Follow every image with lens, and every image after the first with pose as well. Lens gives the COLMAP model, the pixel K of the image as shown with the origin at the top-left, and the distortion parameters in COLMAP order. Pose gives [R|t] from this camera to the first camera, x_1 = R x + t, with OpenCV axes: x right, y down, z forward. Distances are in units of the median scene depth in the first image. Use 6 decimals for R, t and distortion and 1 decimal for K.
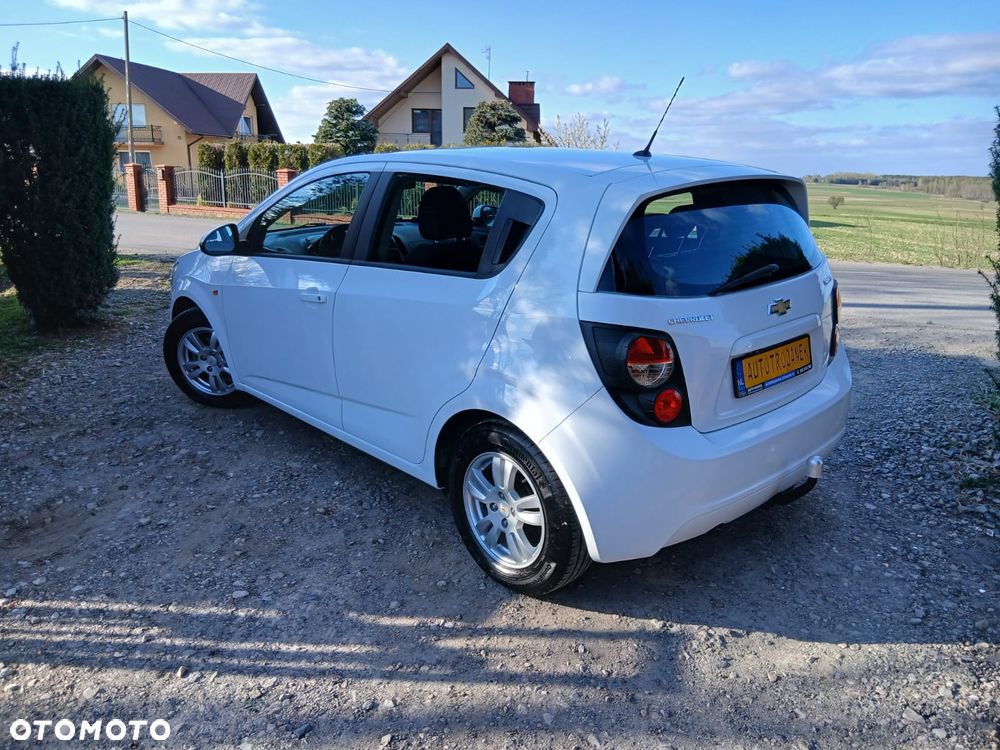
lens RADIAL K [[759.1, 0, 497.5], [0, 759.1, 369.1], [0, 0, 1]] dist [0.056471, -0.111232]
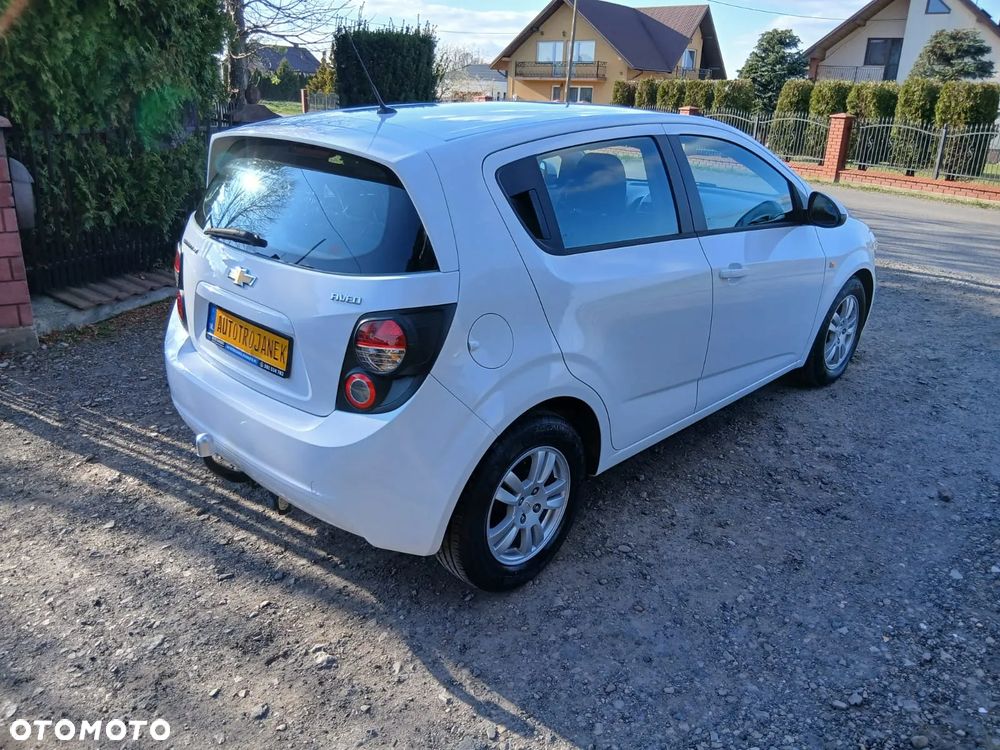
lens RADIAL K [[759.1, 0, 495.6], [0, 759.1, 370.1], [0, 0, 1]] dist [0.056471, -0.111232]
pose [[0.848513, 0.185163, -0.495721, 0.247933], [-0.144945, 0.982281, 0.118805, -0.031536], [0.508936, -0.028956, 0.860317, 0.045316]]
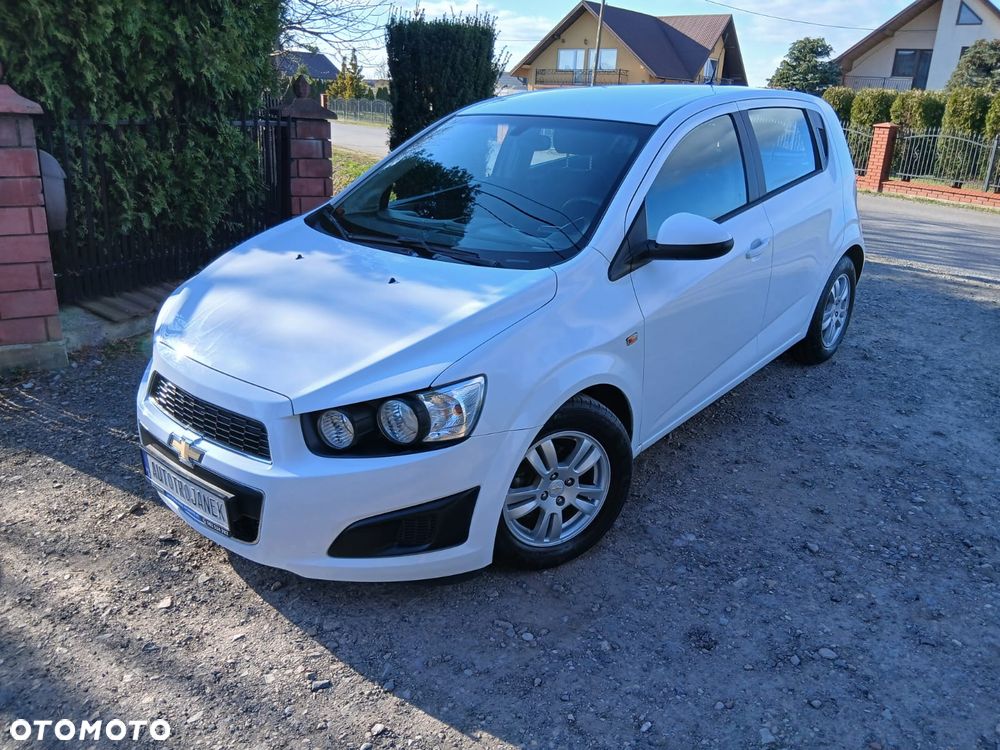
lens RADIAL K [[759.1, 0, 496.5], [0, 759.1, 368.4], [0, 0, 1]] dist [0.056471, -0.111232]
pose [[0.840065, 0.191972, -0.507383, 0.127515], [-0.158661, 0.981342, 0.108607, -0.026883], [0.518766, -0.010735, 0.854849, 0.094766]]
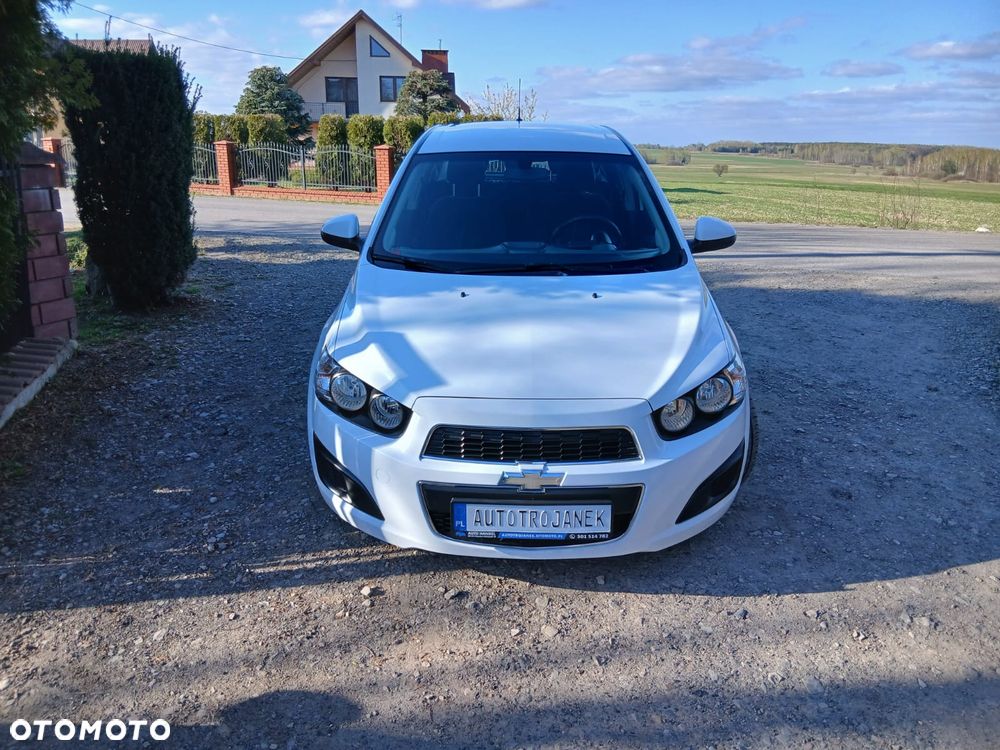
lens RADIAL K [[759.1, 0, 490.3], [0, 759.1, 369.5], [0, 0, 1]] dist [0.056471, -0.111232]
pose [[0.992125, -0.040430, 0.118543, -0.274227], [0.035961, 0.998568, 0.039600, 0.005695], [-0.119974, -0.035025, 0.992159, -0.055923]]
